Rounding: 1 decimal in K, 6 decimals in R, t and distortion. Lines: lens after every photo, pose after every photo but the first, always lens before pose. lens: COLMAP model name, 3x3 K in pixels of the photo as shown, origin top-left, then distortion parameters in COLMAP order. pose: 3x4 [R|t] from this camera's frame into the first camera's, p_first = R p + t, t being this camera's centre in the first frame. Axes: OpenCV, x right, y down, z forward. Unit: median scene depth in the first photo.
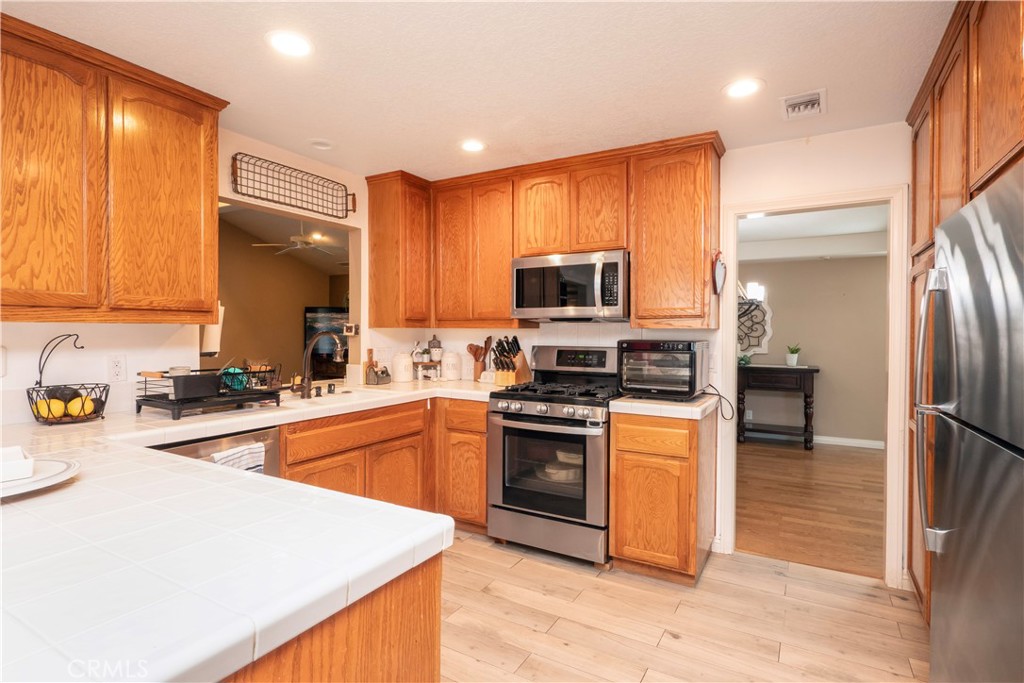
lens RADIAL K [[506.7, 0, 512.0], [0, 506.7, 341.5], [0, 0, 1]] dist [-0.000894, -0.000694]
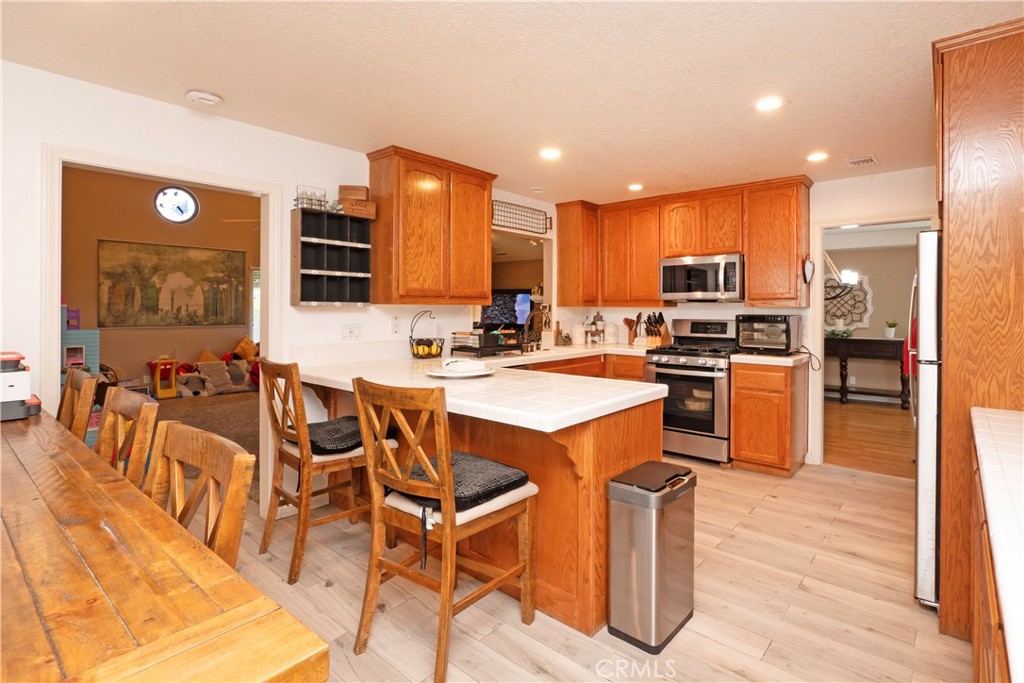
lens RADIAL K [[502.2, 0, 546.6], [0, 502.2, 311.9], [0, 0, 1]] dist [-0.001412, -0.000008]
pose [[0.988703, -0.000396, -0.149888, -0.110810], [-0.001770, 0.999896, -0.014313, 0.009951], [0.149878, 0.014417, 0.988599, -0.501388]]
